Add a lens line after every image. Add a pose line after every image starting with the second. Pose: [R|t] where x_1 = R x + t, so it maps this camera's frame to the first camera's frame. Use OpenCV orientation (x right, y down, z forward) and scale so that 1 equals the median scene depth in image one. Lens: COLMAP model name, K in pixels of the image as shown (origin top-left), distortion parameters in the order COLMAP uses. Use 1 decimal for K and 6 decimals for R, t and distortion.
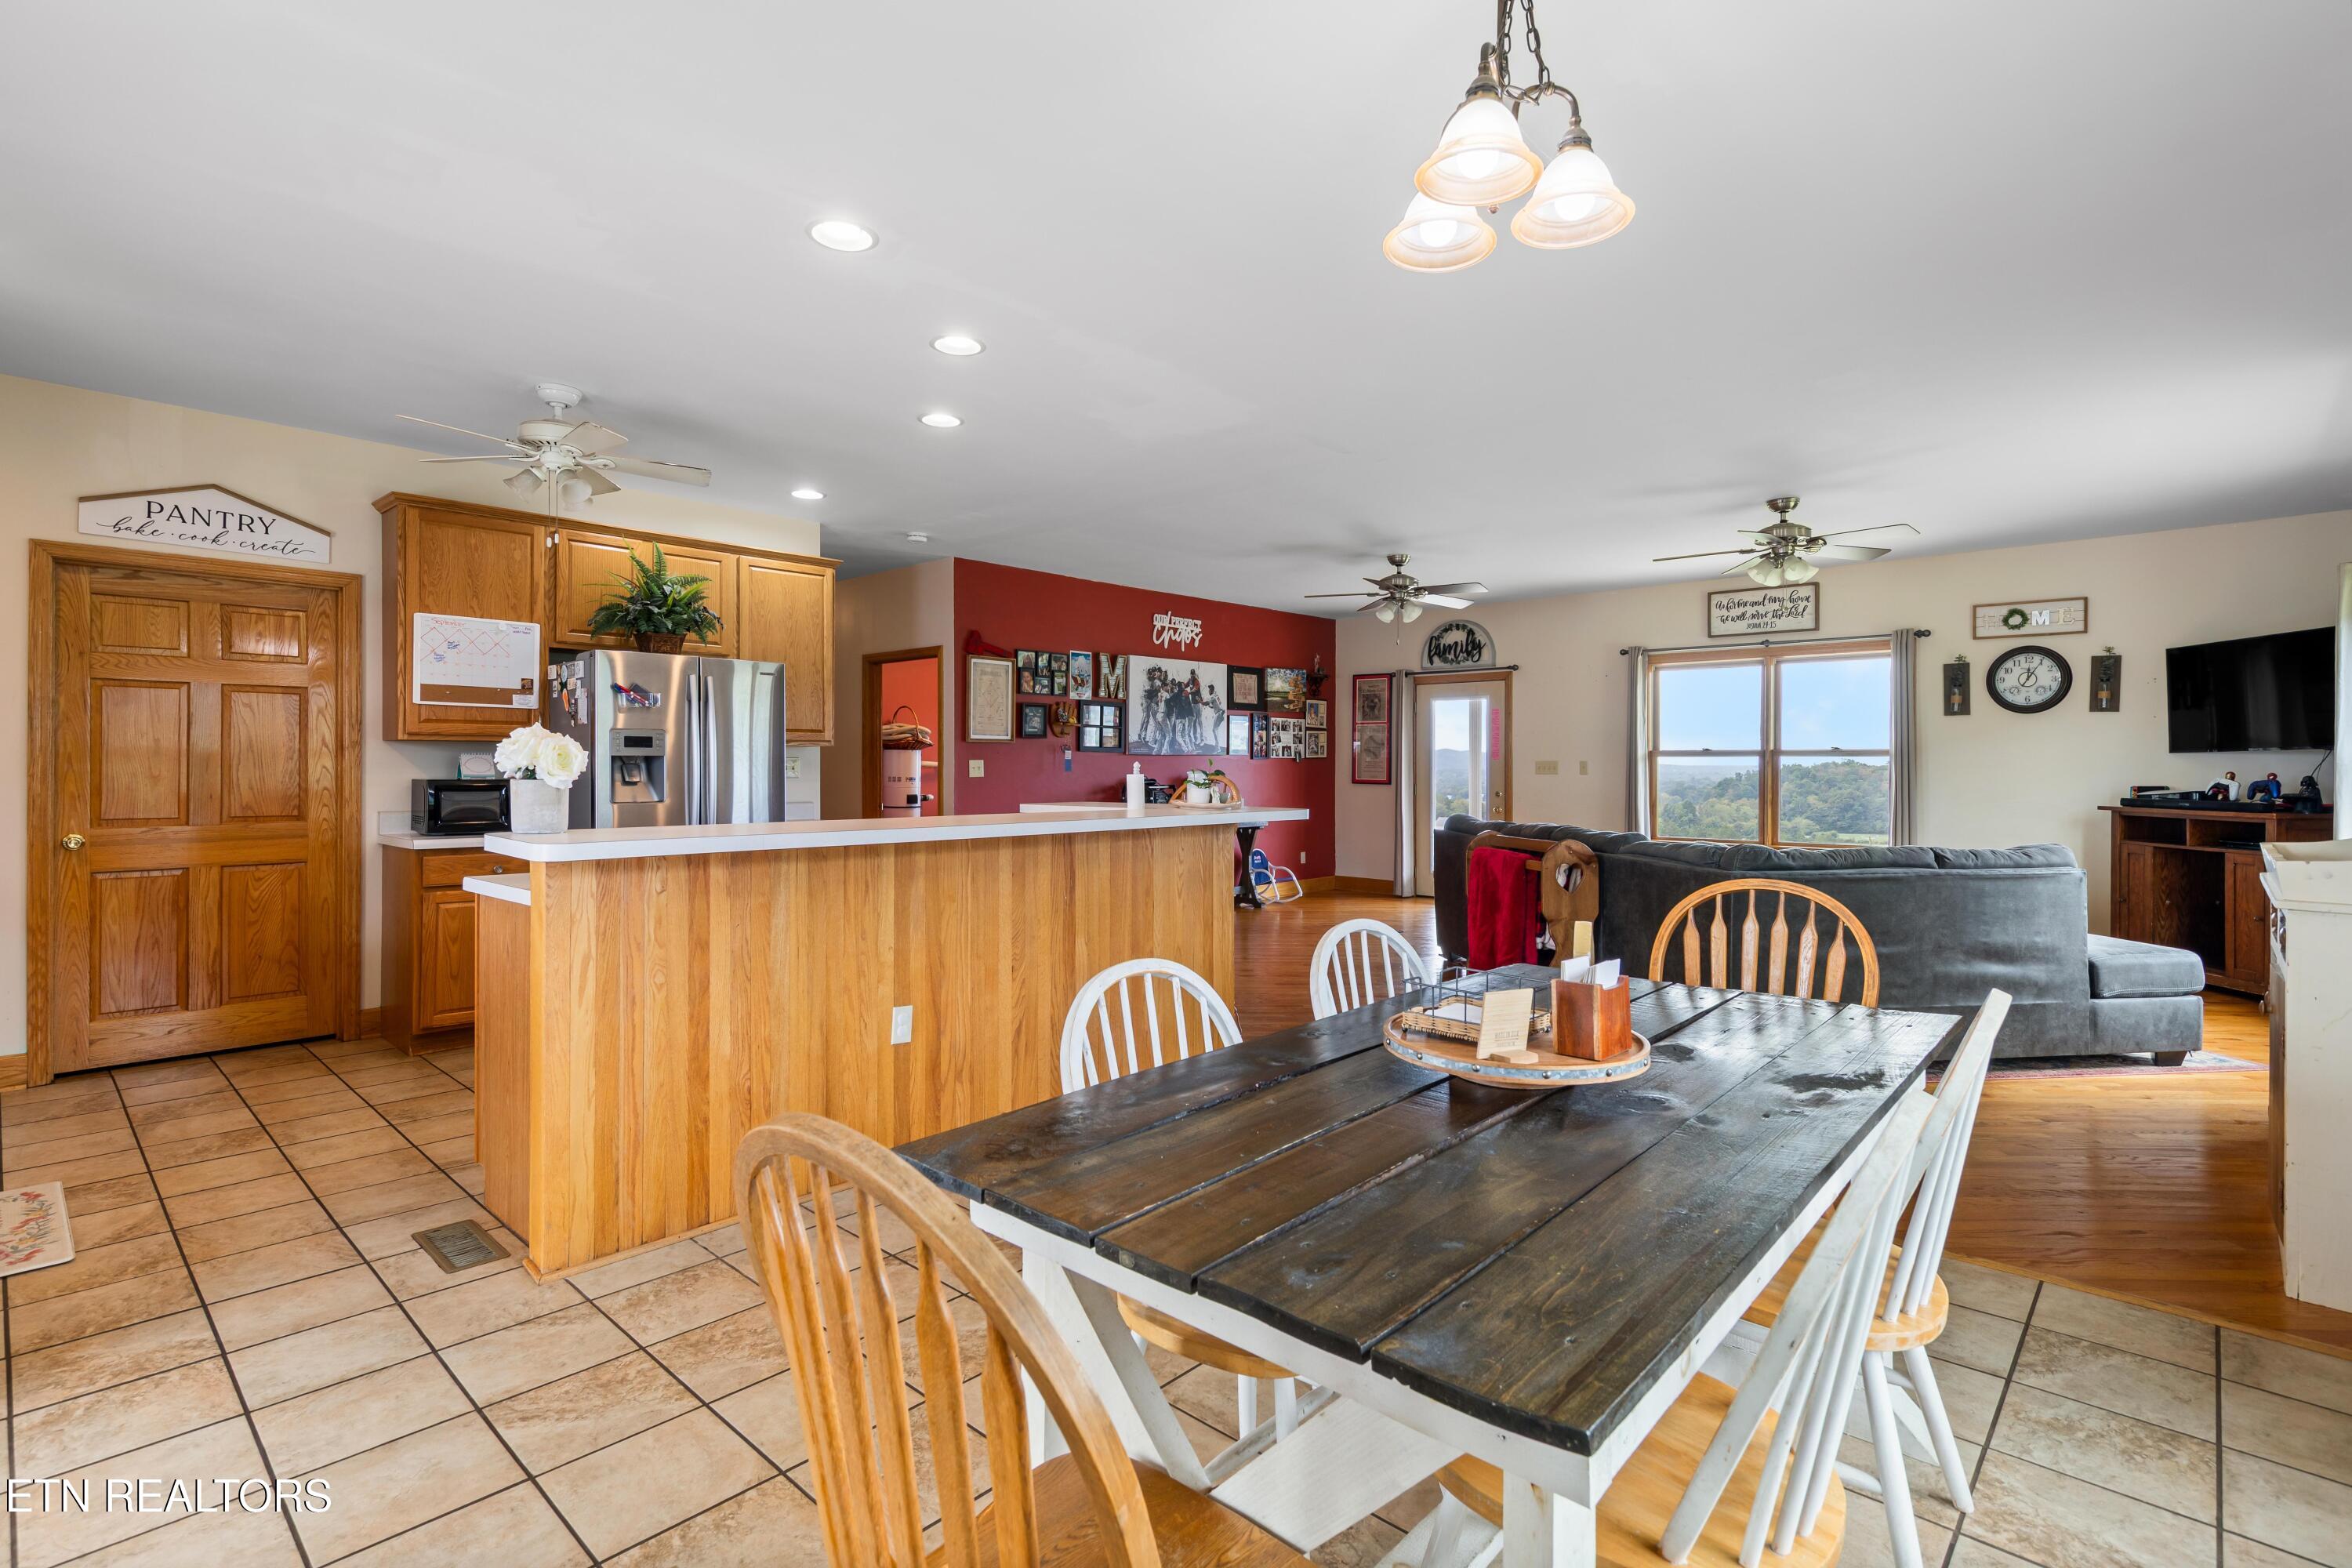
lens RADIAL K [[1105.5, 0, 1168.2], [0, 1105.5, 770.1], [0, 0, 1]] dist [0.004850, 0.000638]
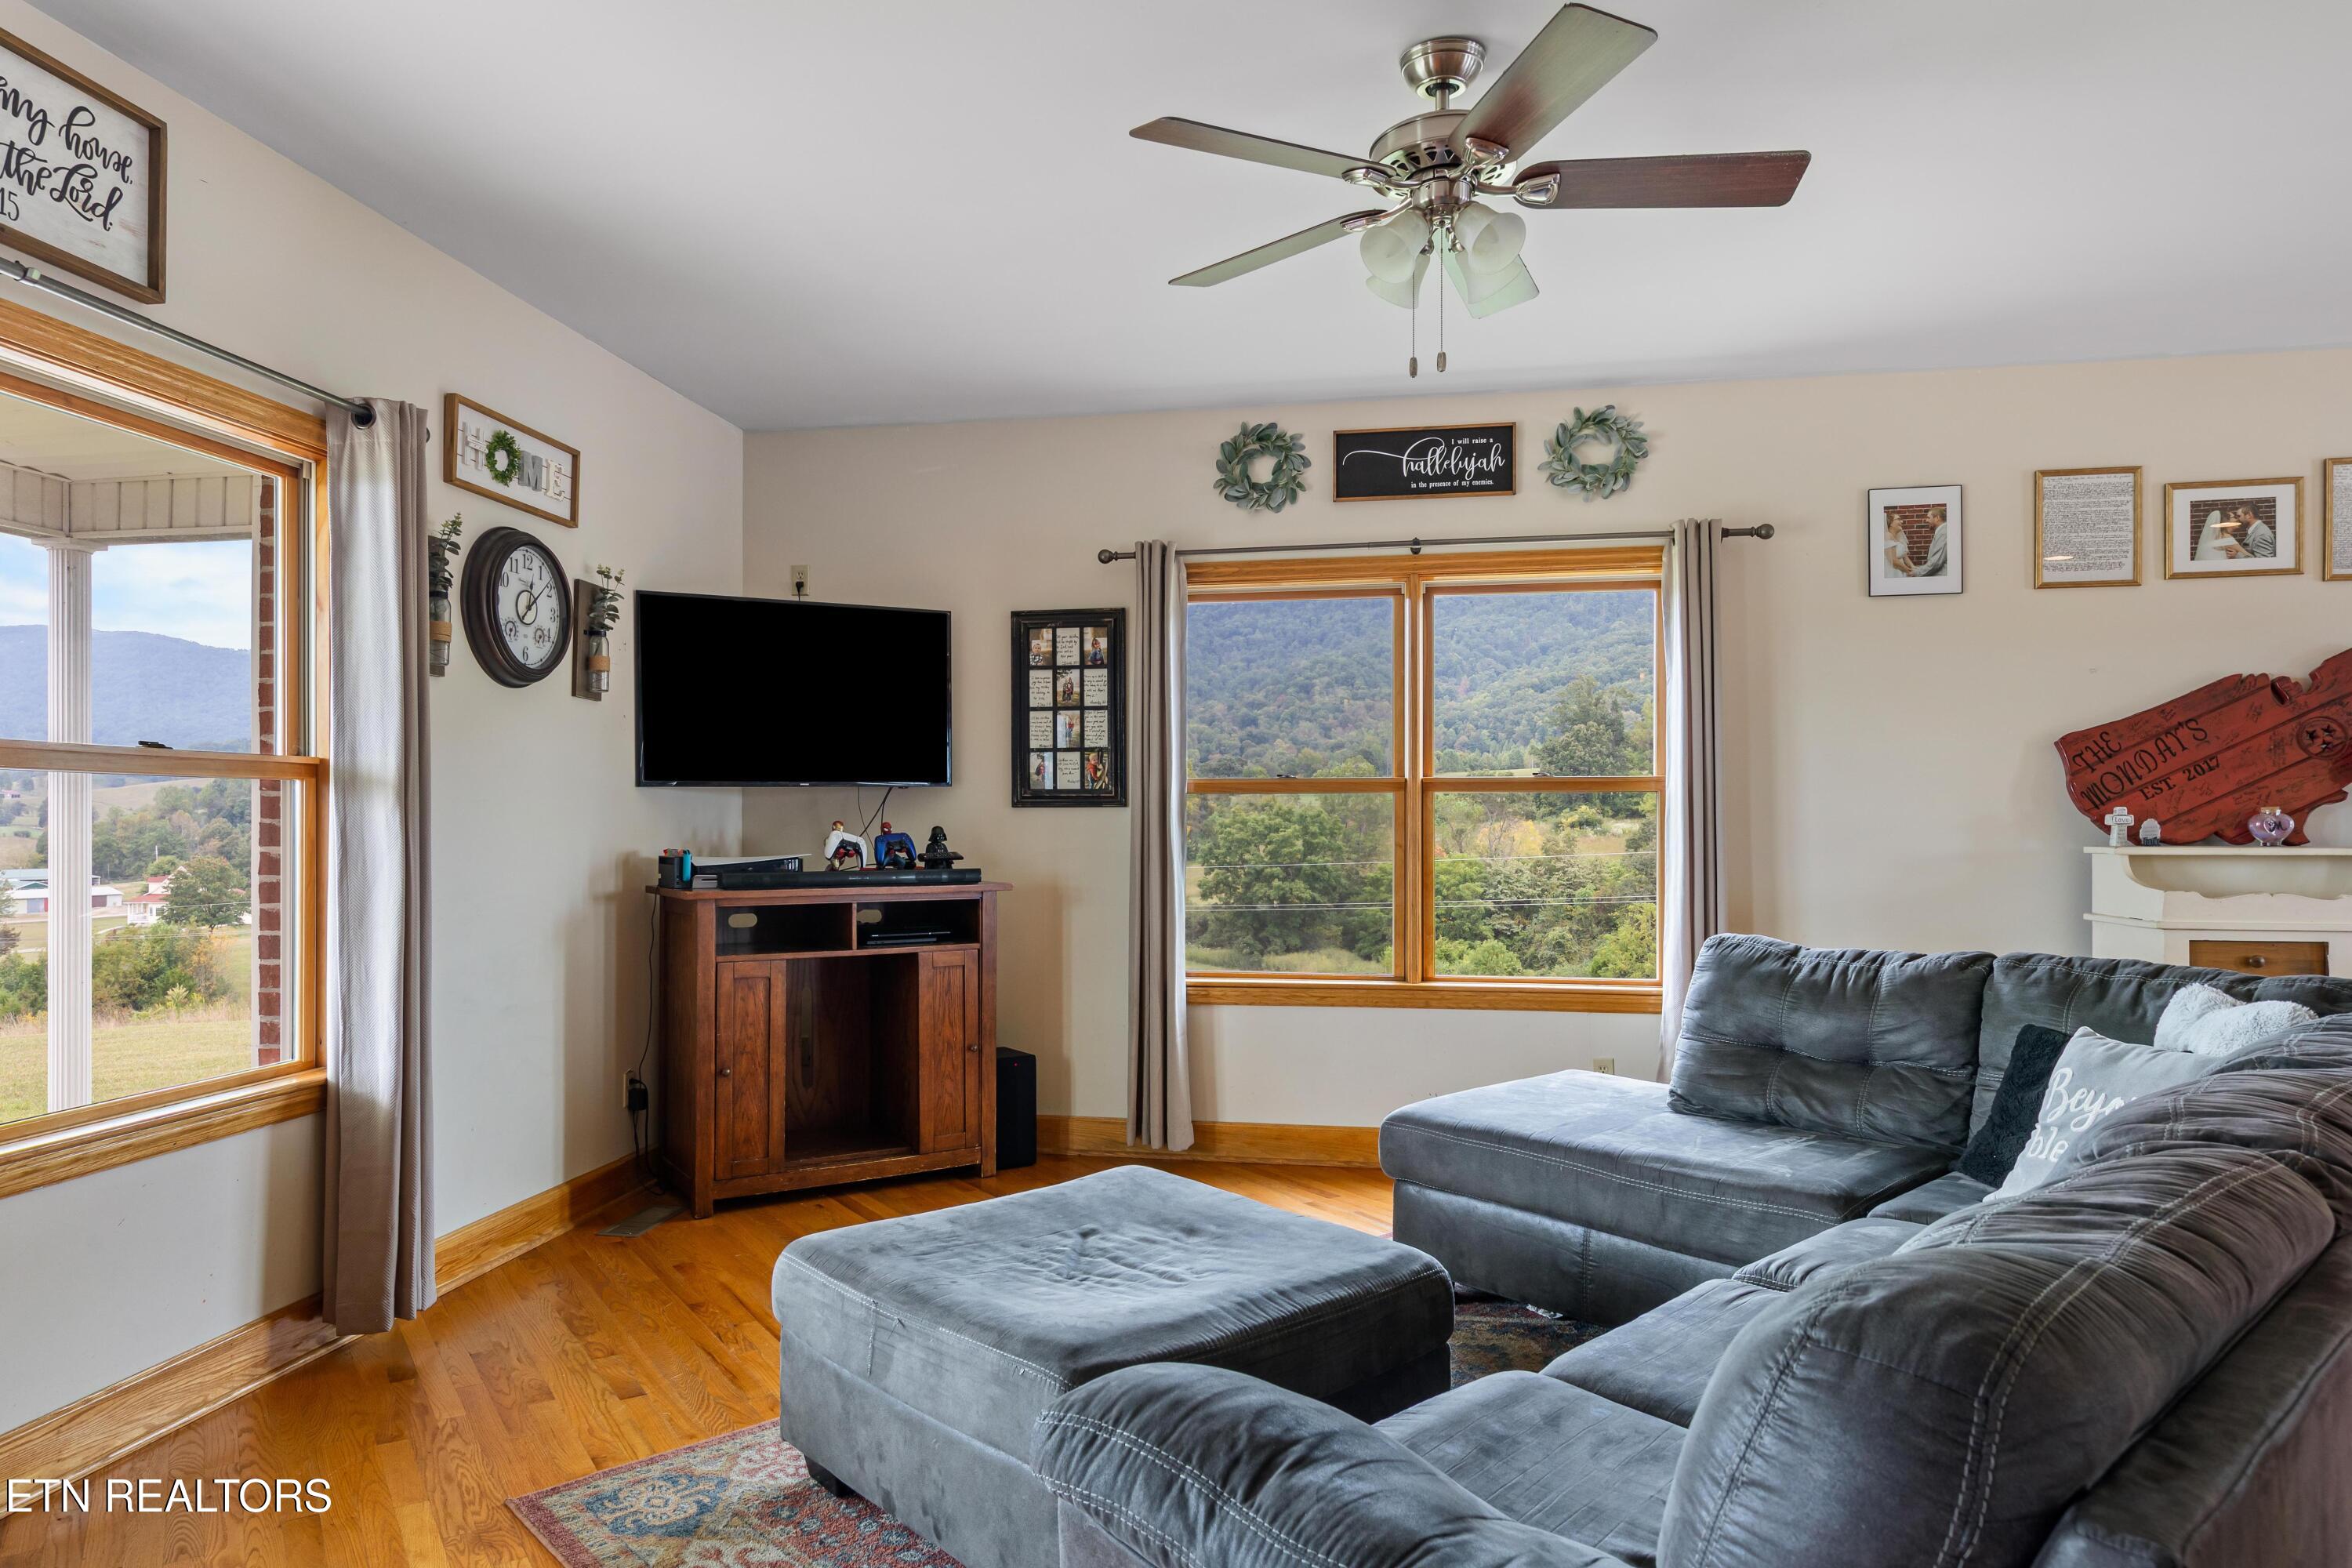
lens RADIAL K [[1431.2, 0, 1095.1], [0, 1431.2, 817.1], [0, 0, 1]] dist [0.003803, 0.001560]
pose [[-0.536314, -0.001962, 0.844016, 0.279056], [0.001402, 0.999994, 0.003215, -0.003787], [-0.844017, 0.002908, -0.536308, 1.628819]]
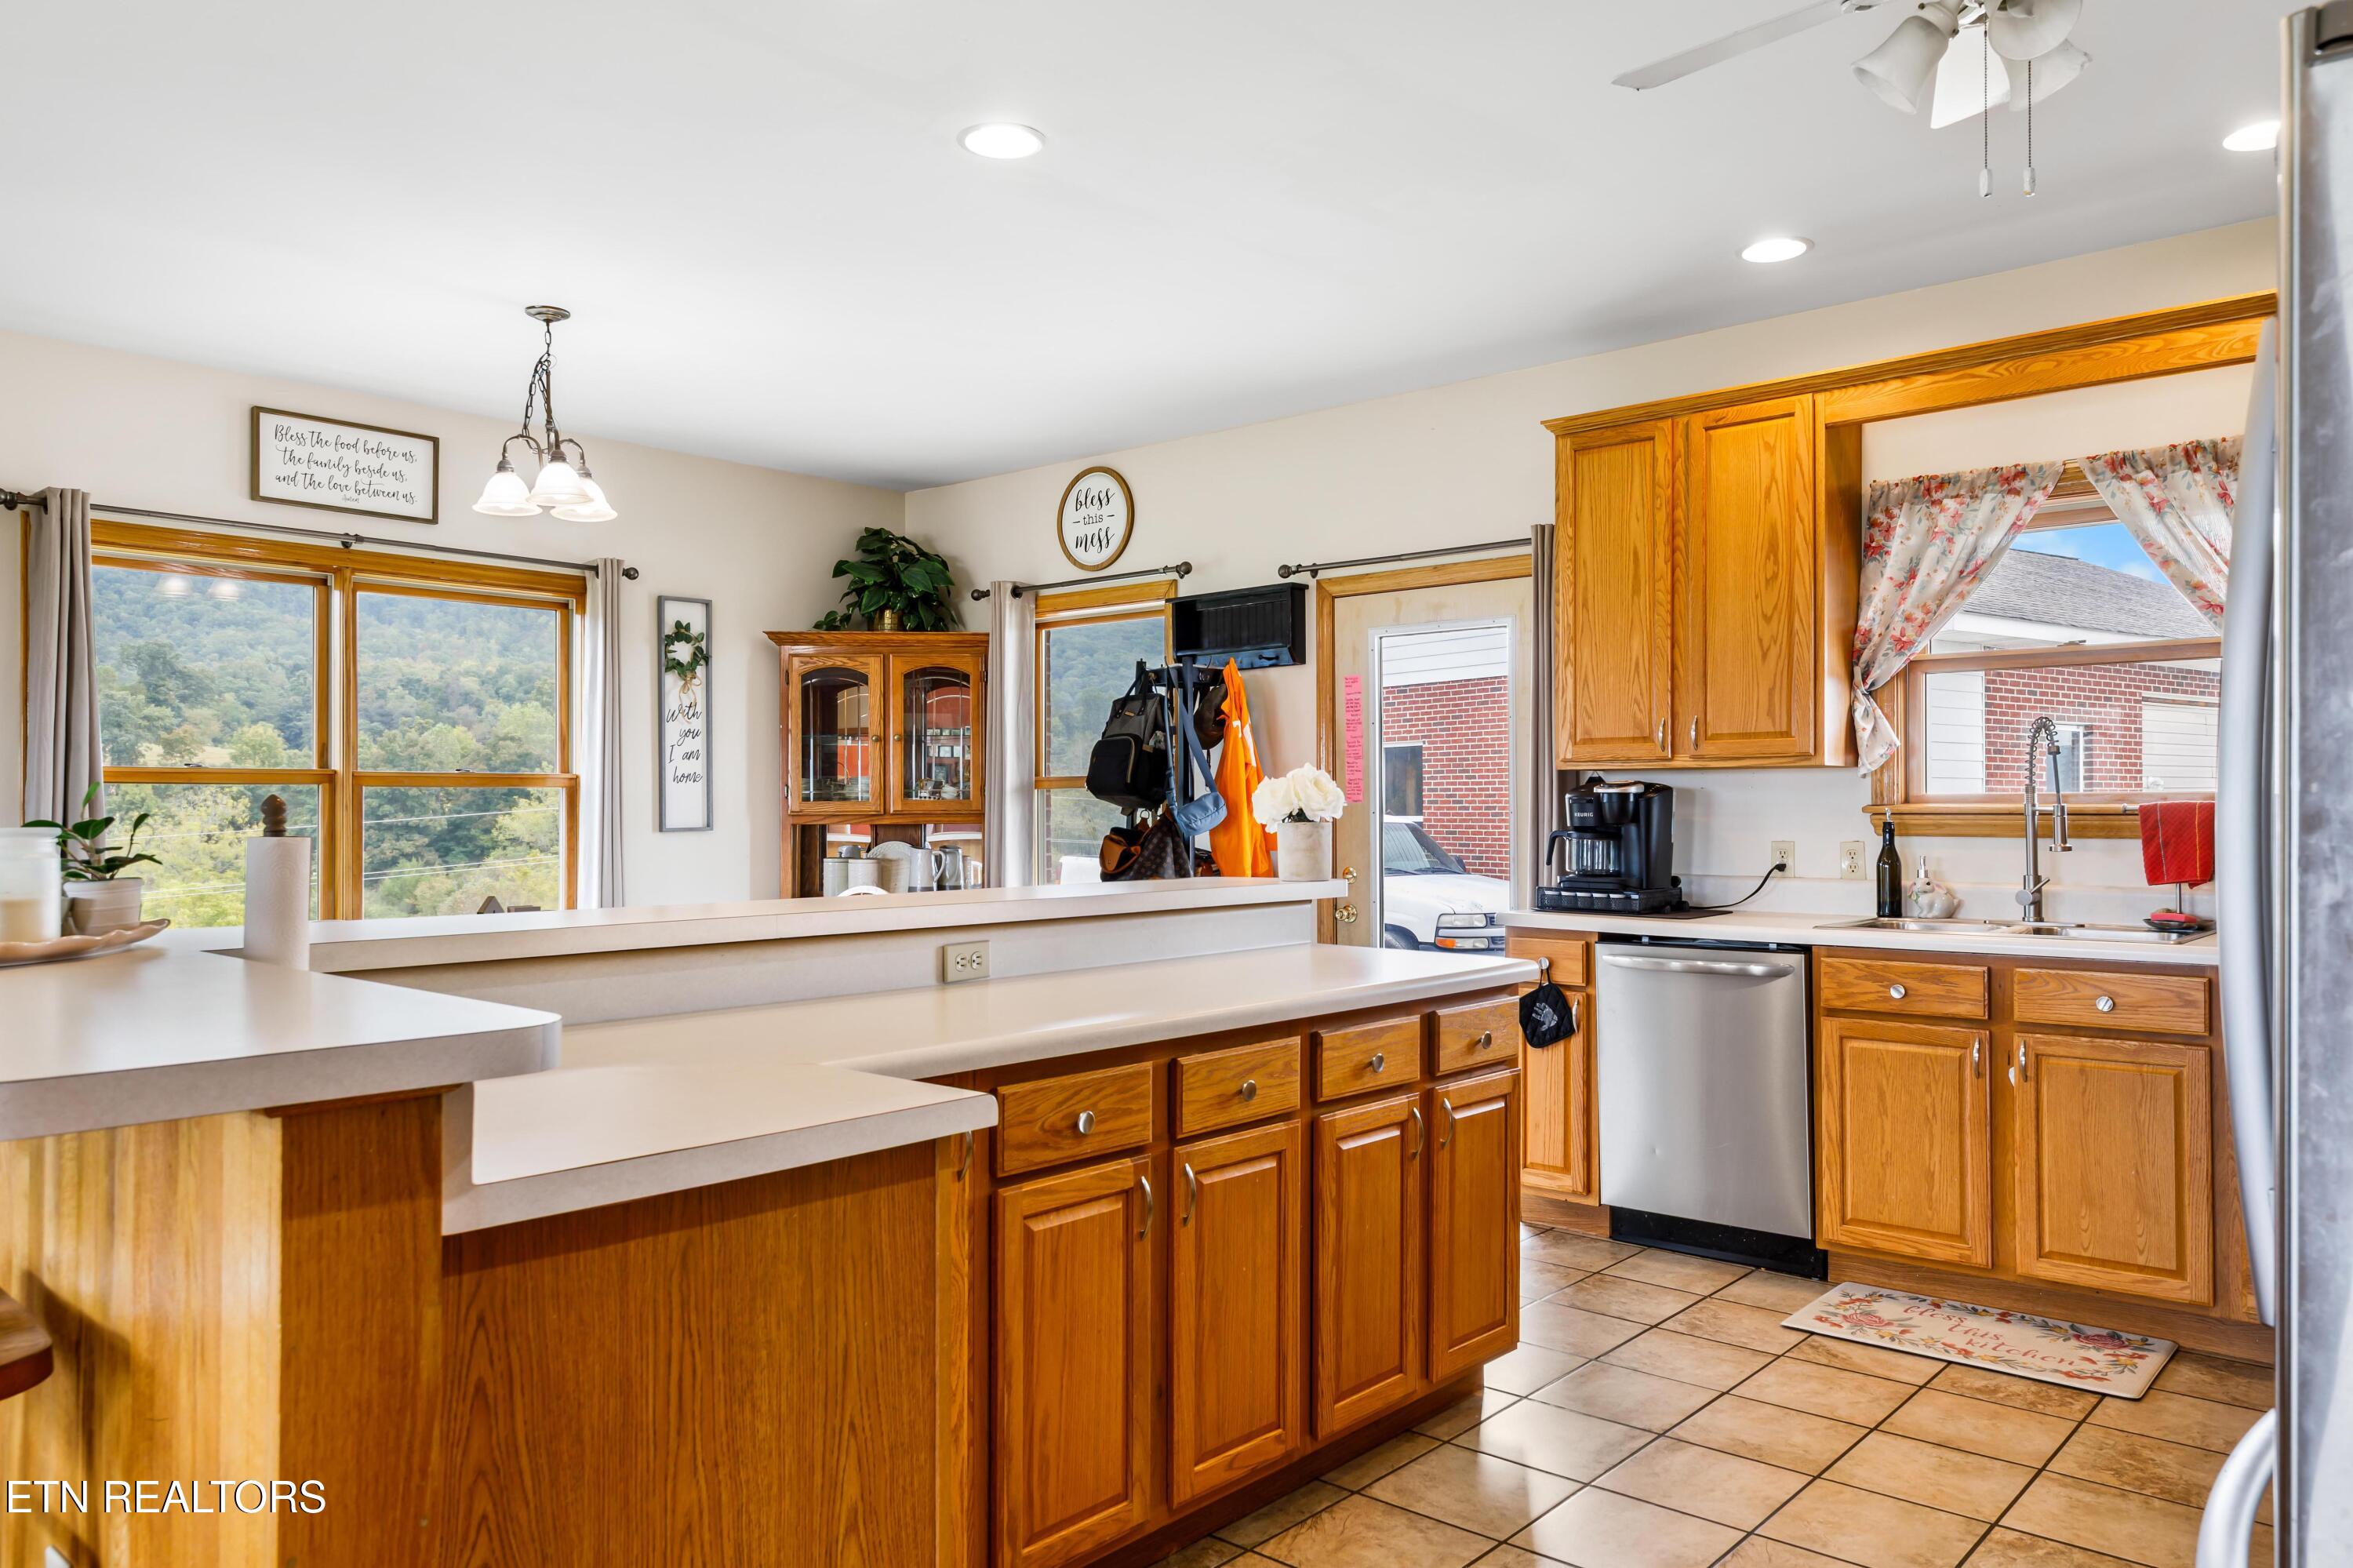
lens RADIAL K [[1615.5, 0, 1198.4], [0, 1615.5, 796.4], [0, 0, 1]] dist [0.003028, 0.002222]
pose [[-0.999269, -0.000788, -0.038222, -0.238007], [-0.000589, 0.999986, -0.005227, -0.004600], [0.038226, -0.005201, -0.999256, 1.315946]]
